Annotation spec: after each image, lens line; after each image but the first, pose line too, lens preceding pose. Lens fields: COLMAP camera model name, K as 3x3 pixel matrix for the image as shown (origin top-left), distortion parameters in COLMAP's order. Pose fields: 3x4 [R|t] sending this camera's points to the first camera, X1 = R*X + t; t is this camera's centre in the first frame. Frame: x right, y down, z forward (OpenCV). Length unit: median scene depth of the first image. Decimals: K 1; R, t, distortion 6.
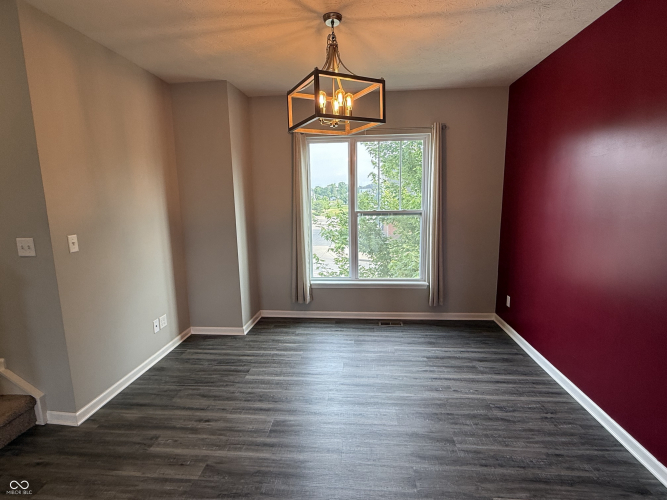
lens RADIAL K [[355.1, 0, 333.5], [0, 355.1, 250.0], [0, 0, 1]] dist [-0.001008, -0.000182]
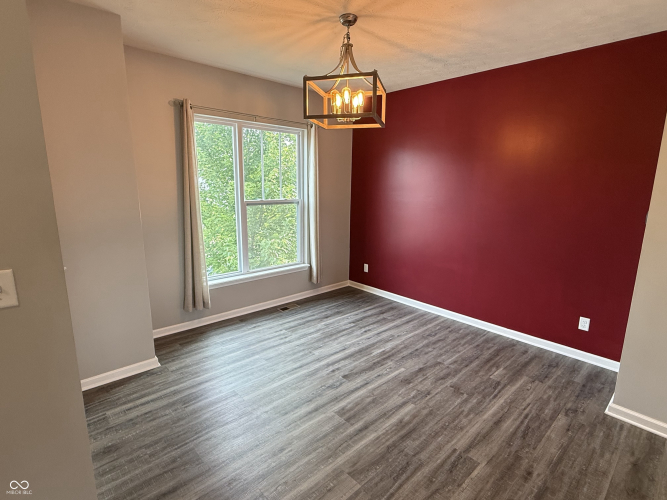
lens RADIAL K [[355.1, 0, 333.5], [0, 355.1, 250.0], [0, 0, 1]] dist [-0.001008, -0.000182]
pose [[0.654884, -0.117380, 0.746558, -0.608042], [0.089516, 0.992958, 0.077597, -0.038298], [-0.750409, 0.016013, 0.660779, 0.234336]]
